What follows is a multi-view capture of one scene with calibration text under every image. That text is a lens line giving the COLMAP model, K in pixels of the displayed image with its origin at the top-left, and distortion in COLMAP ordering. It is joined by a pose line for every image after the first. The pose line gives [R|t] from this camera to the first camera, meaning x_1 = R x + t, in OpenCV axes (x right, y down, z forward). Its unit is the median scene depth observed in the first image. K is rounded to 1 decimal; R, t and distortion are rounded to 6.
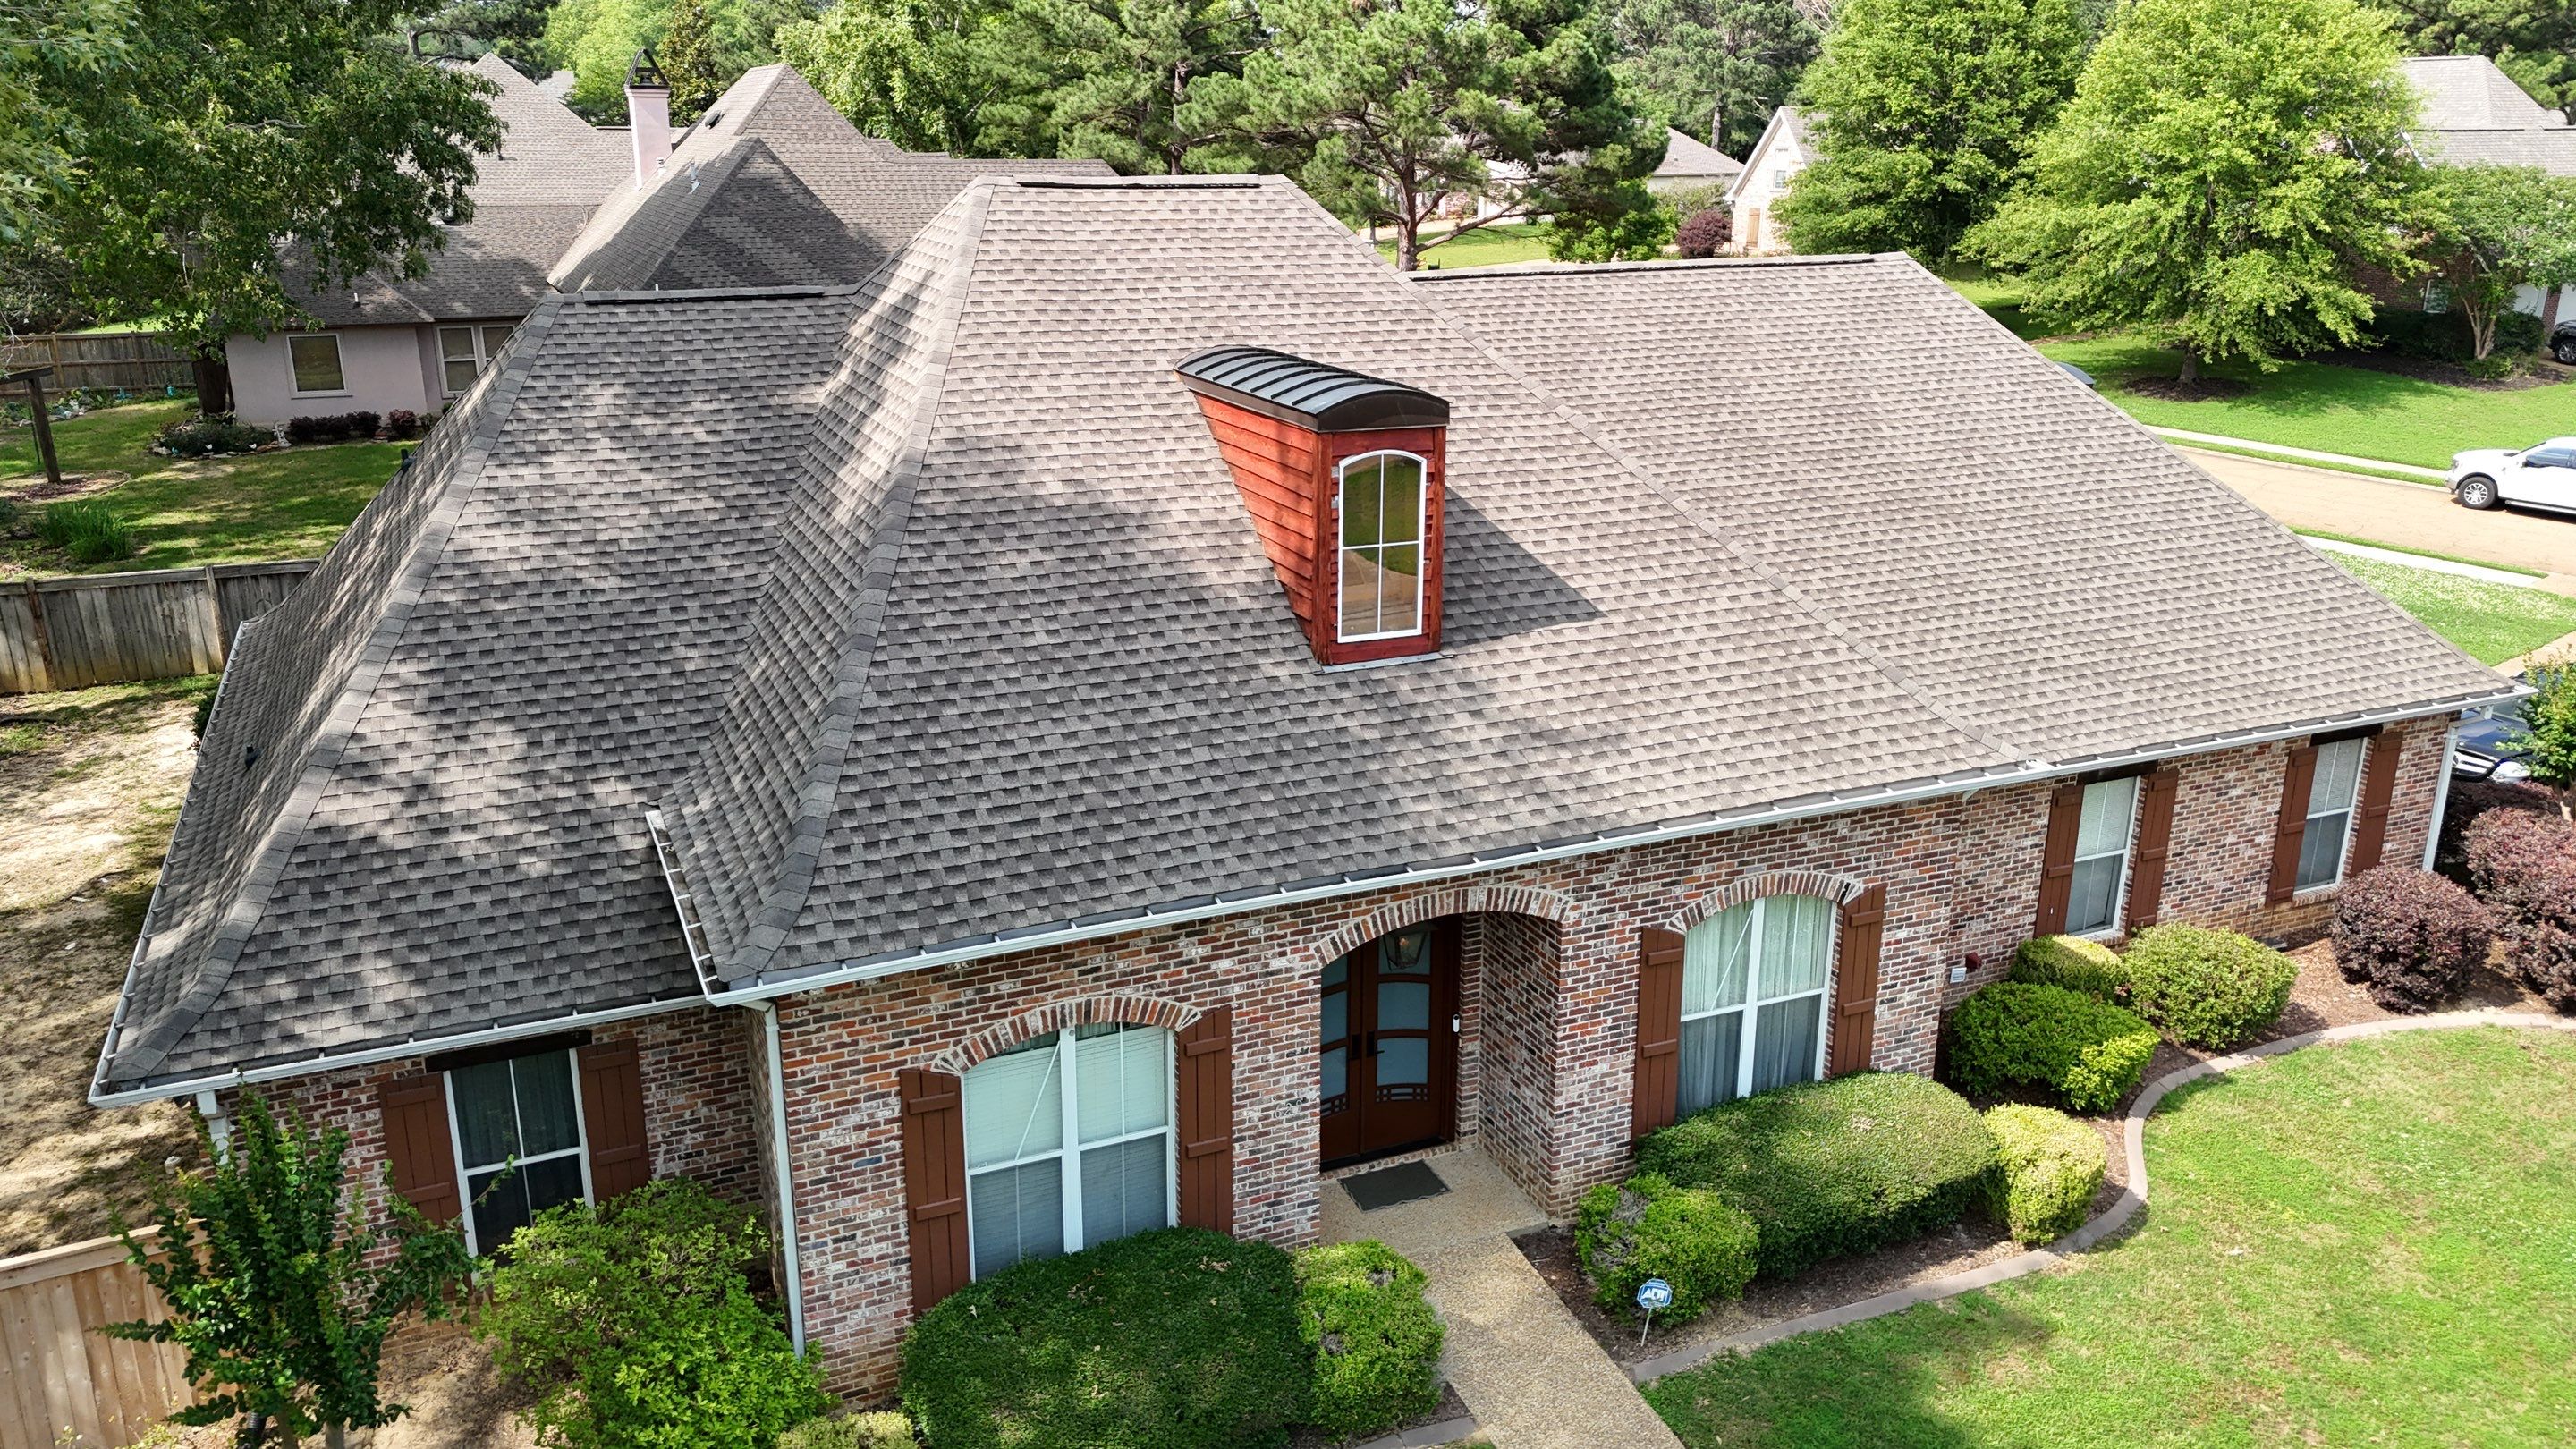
lens RADIAL K [[1885.8, 0, 1288.0], [0, 1885.8, 724.5], [0, 0, 1]] dist [0.116726, -0.174645]
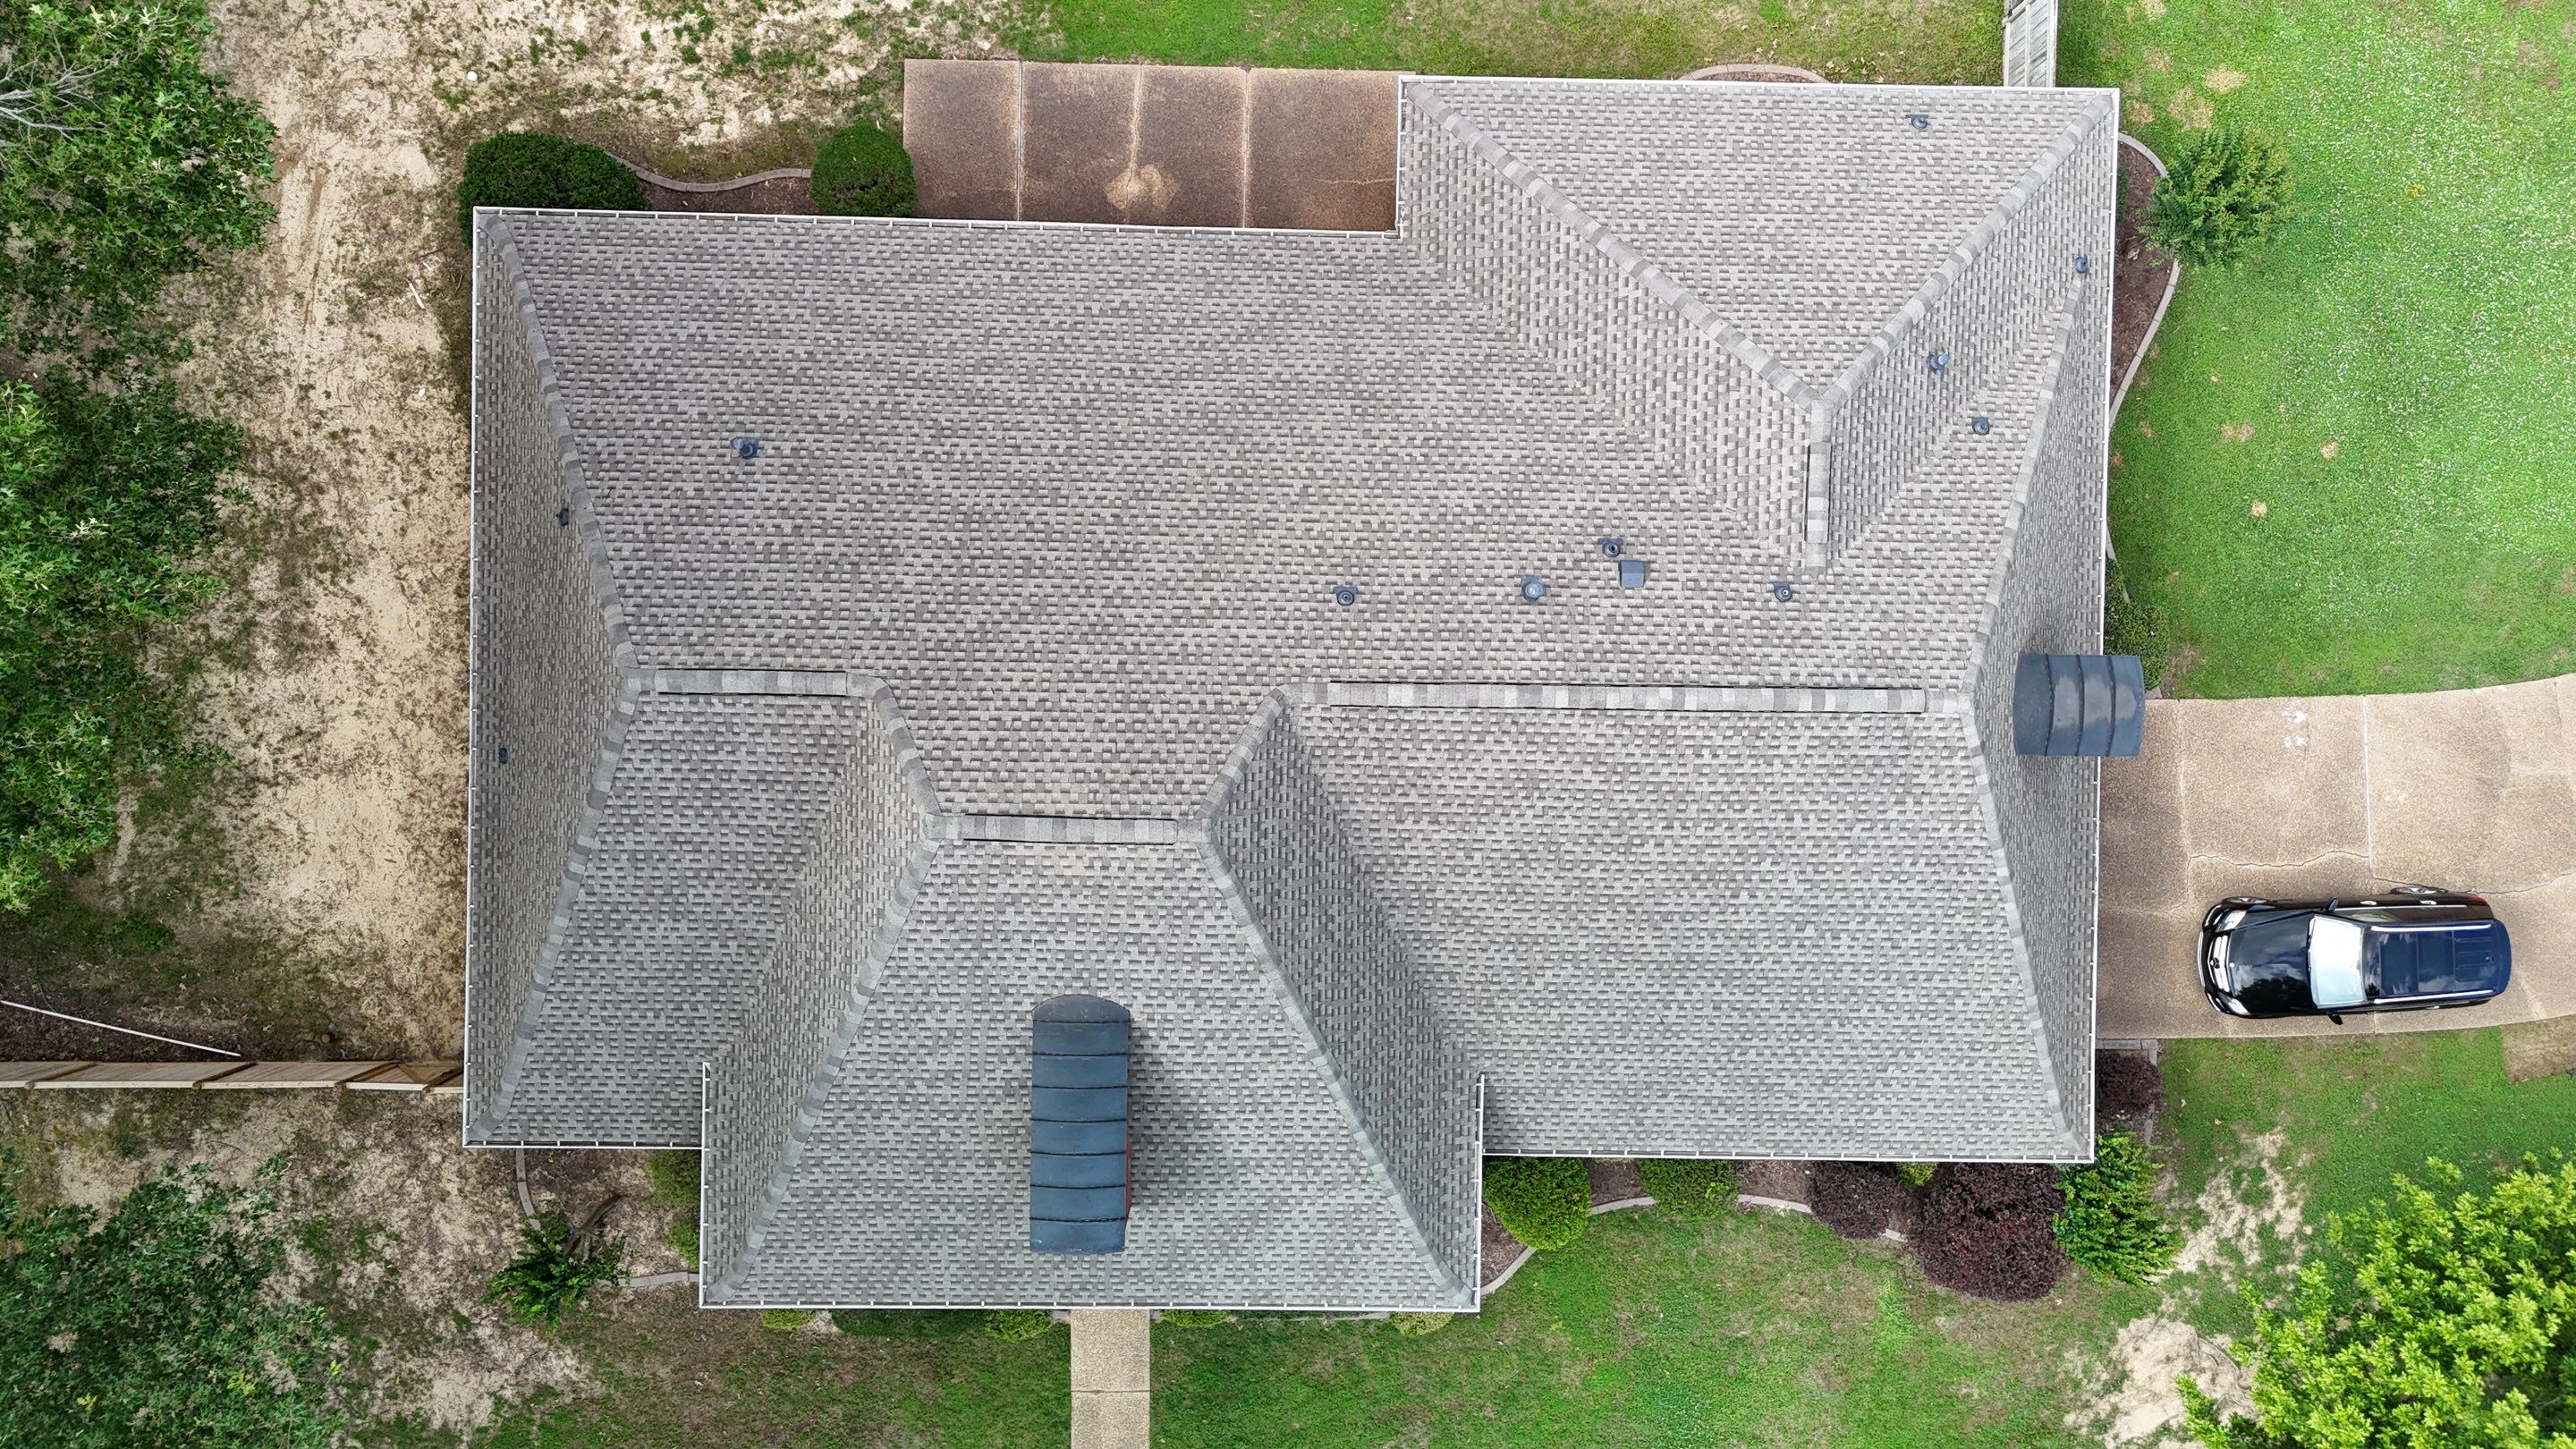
lens RADIAL K [[1885.8, 0, 1288.0], [0, 1885.8, 724.5], [0, 0, 1]] dist [0.116726, -0.174645]
pose [[0.907914, 0.417995, 0.031183, -0.022833], [-0.149274, 0.252920, 0.955902, -1.750341], [0.391675, -0.872532, 0.292025, 0.917951]]
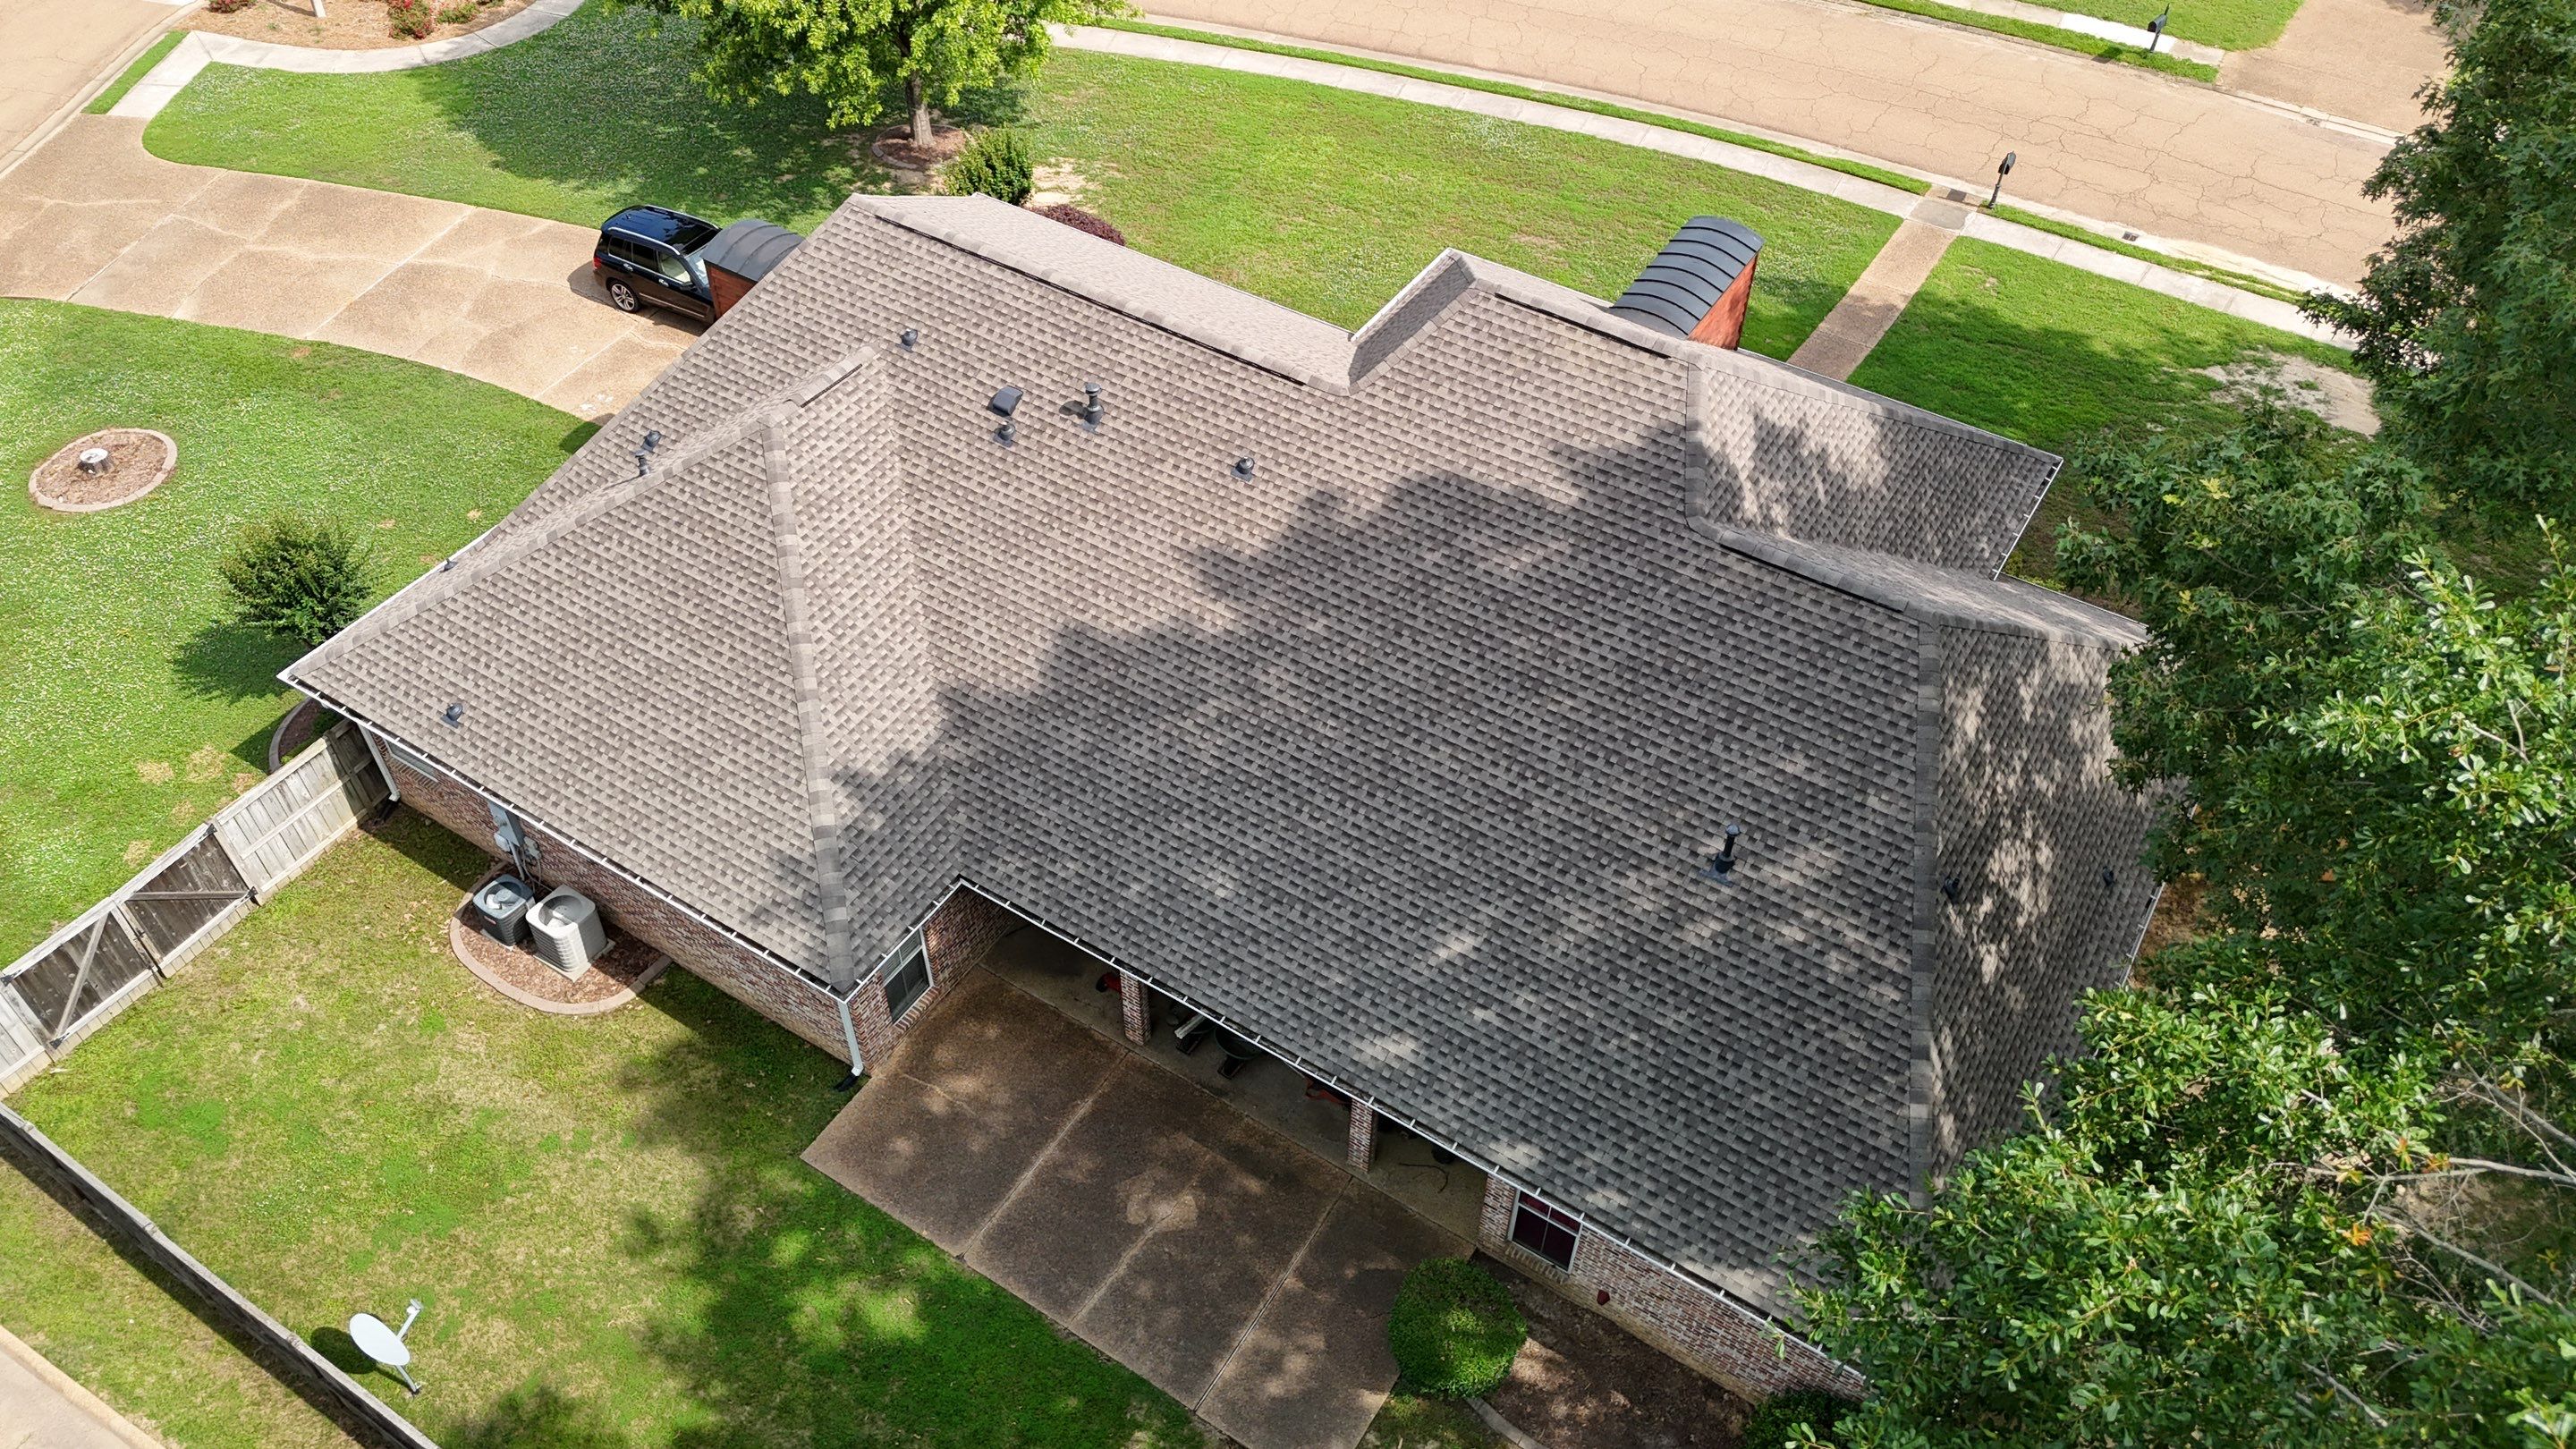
lens RADIAL K [[1860.5, 0, 1288.0], [0, 1860.5, 724.5], [0, 0, 1]] dist [0.124530, -0.178906]
pose [[-0.557594, -0.606473, 0.566815, -1.026185], [0.232170, 0.541630, 0.807920, -1.460244], [-0.796985, 0.582089, -0.161205, 1.832318]]
